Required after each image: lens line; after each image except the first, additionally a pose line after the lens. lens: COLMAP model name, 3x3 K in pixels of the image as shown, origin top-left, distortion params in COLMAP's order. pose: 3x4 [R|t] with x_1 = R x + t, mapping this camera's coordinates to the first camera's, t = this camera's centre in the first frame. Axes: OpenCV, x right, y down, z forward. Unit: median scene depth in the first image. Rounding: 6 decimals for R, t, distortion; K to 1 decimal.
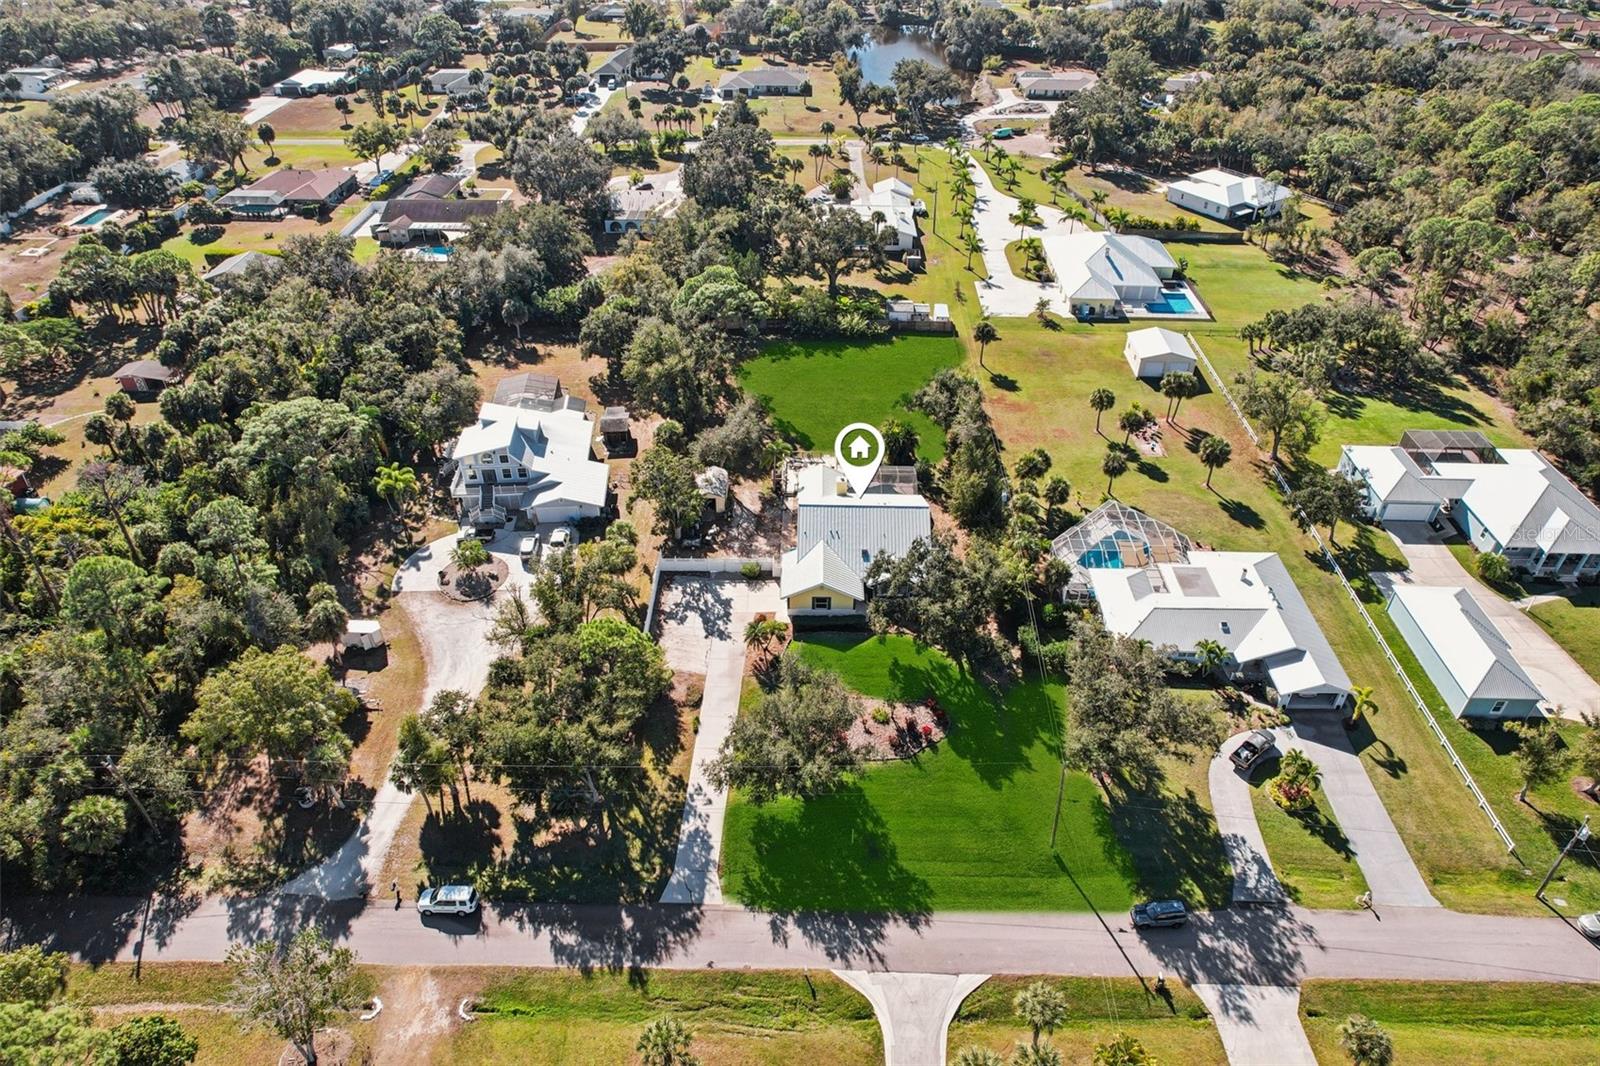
lens RADIAL K [[1029.3, 0, 784.7], [0, 1029.3, 520.2], [0, 0, 1]] dist [-0.035326, 0.013669]
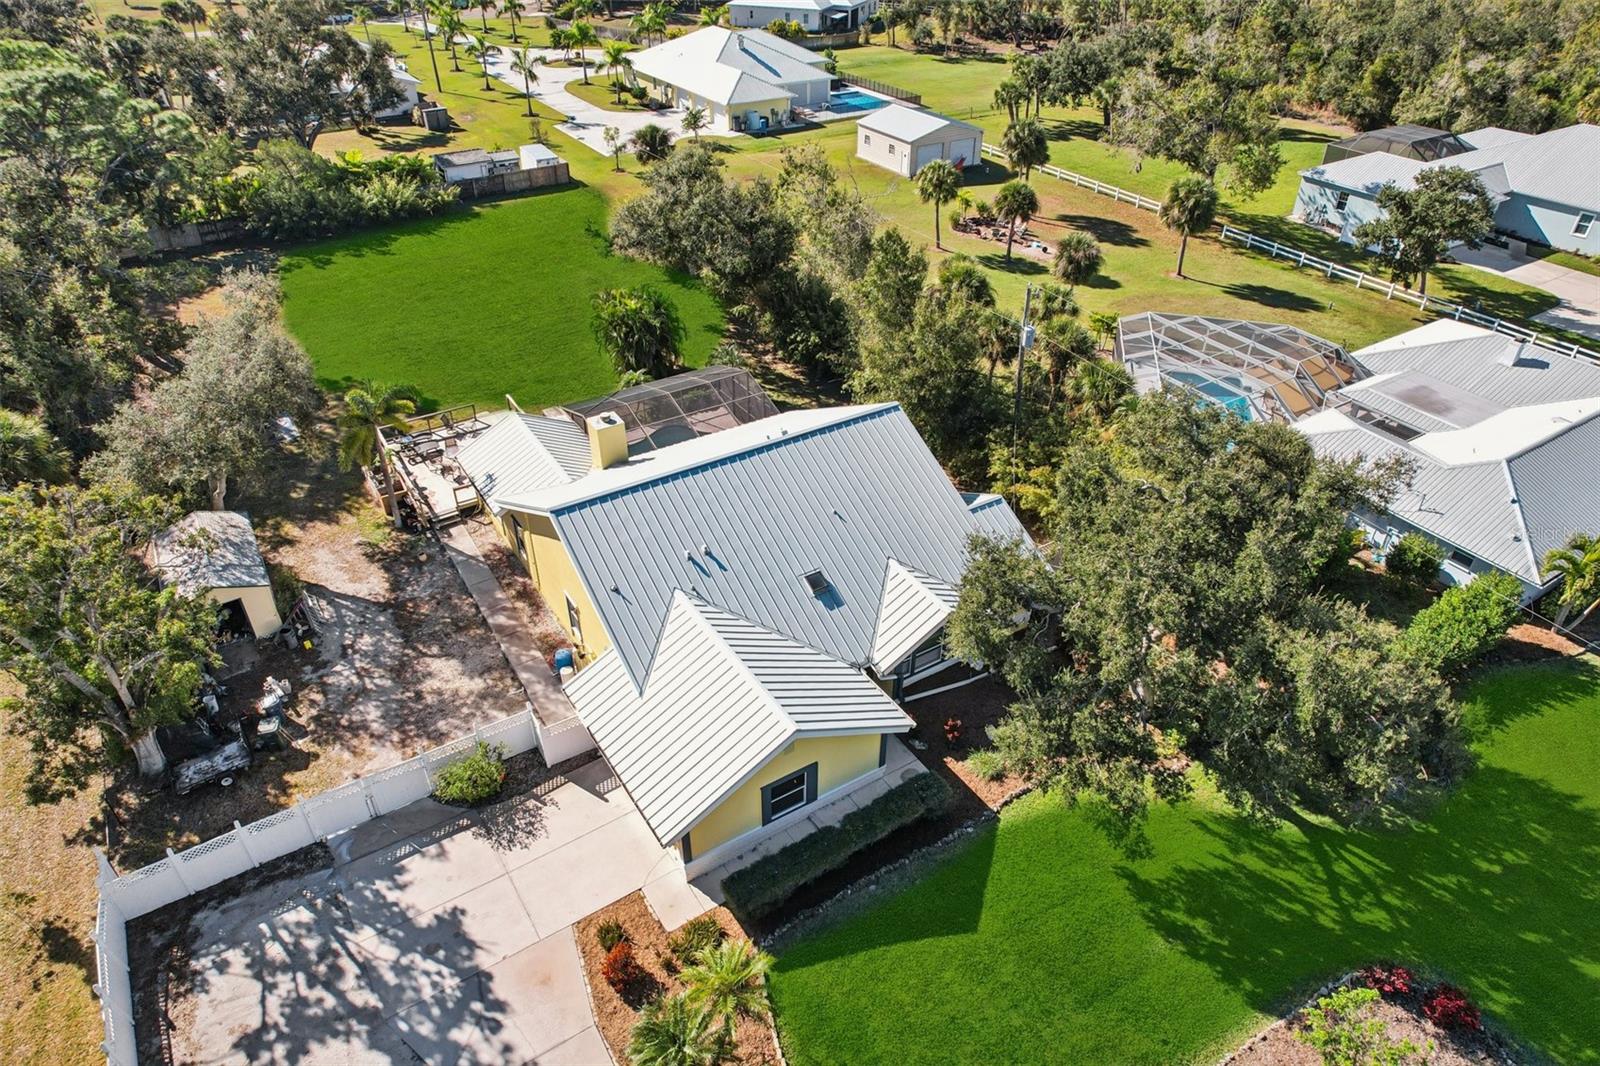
lens RADIAL K [[1029.3, 0, 800.4], [0, 1029.3, 546.3], [0, 0, 1]] dist [-0.035326, 0.013669]
pose [[0.831105, -0.322735, 0.452888, -0.066600], [0.325098, 0.942687, 0.075179, -0.004086], [-0.451194, 0.084751, 0.888392, 0.707341]]
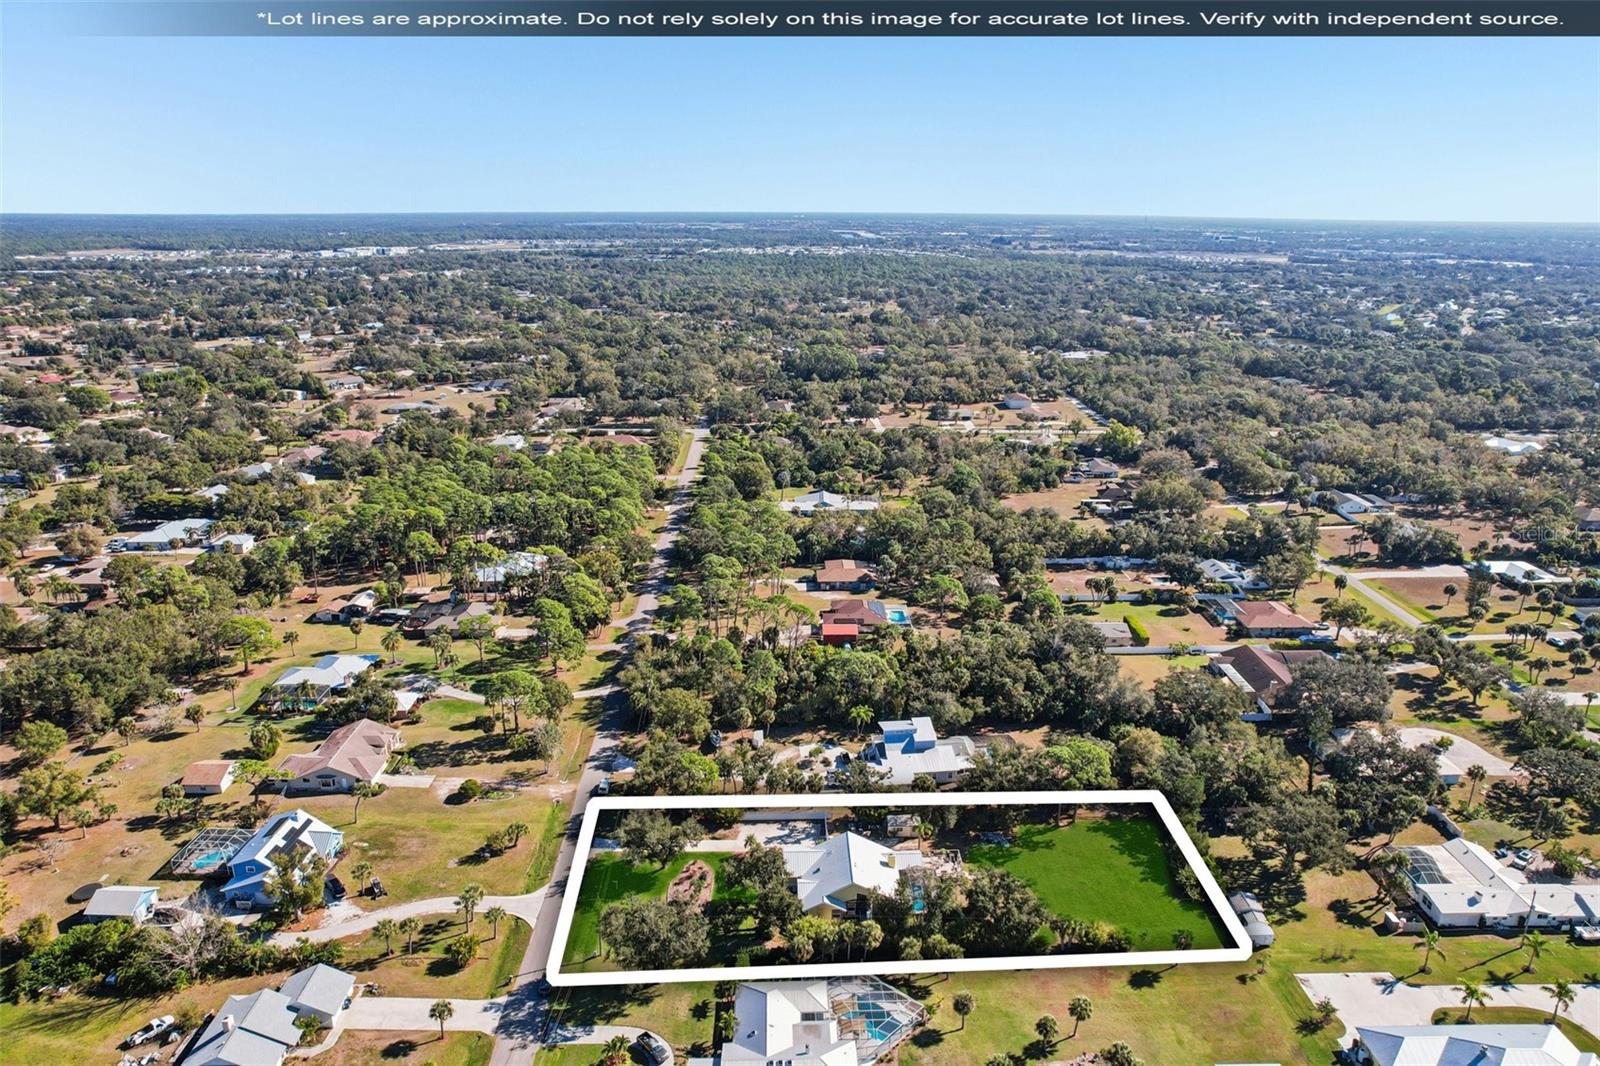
lens RADIAL K [[1029.3, 0, 795.3], [0, 1029.3, 541.9], [0, 0, 1]] dist [-0.035326, 0.013669]
pose [[0.040755, 0.296025, -0.954310, 1.371687], [-0.579283, 0.785204, 0.218830, -0.658009], [0.814107, 0.543897, 0.203483, 0.386303]]
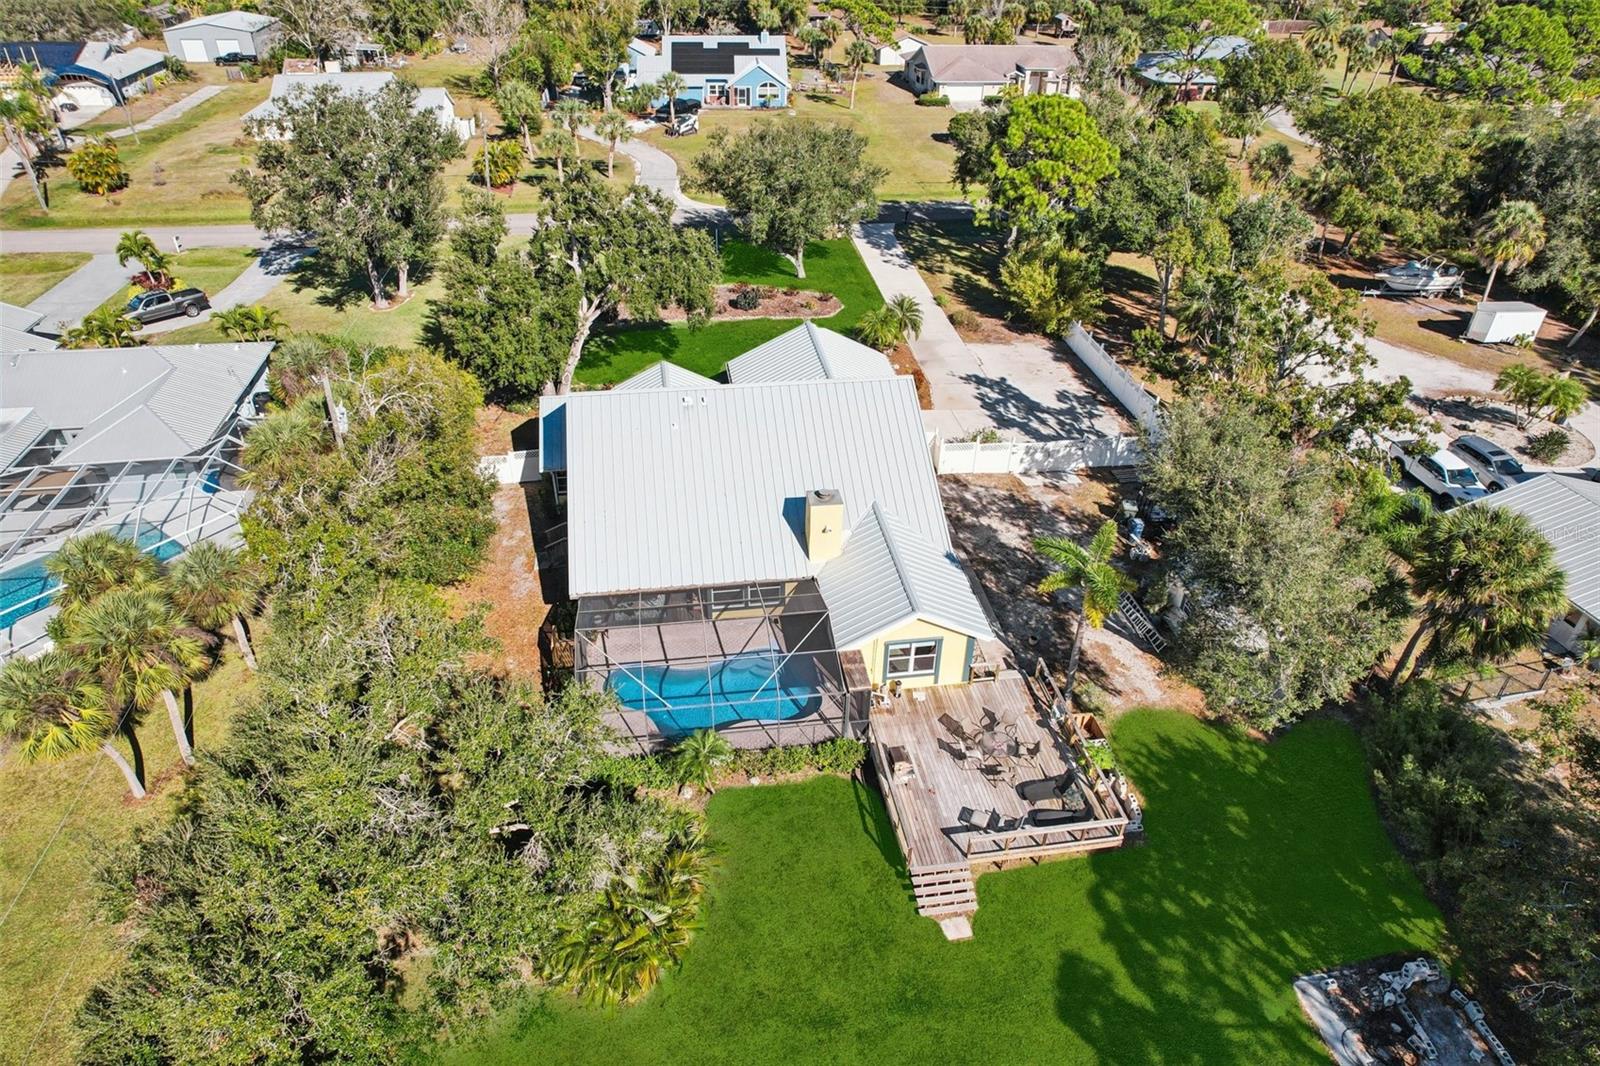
lens RADIAL K [[1029.3, 0, 809.0], [0, 1029.3, 531.7], [0, 0, 1]] dist [-0.035326, 0.013669]
pose [[-0.982572, 0.088864, -0.163264, 0.123074], [-0.121701, 0.356353, 0.926392, -0.351964], [0.140502, 0.930116, -0.339328, 1.190652]]
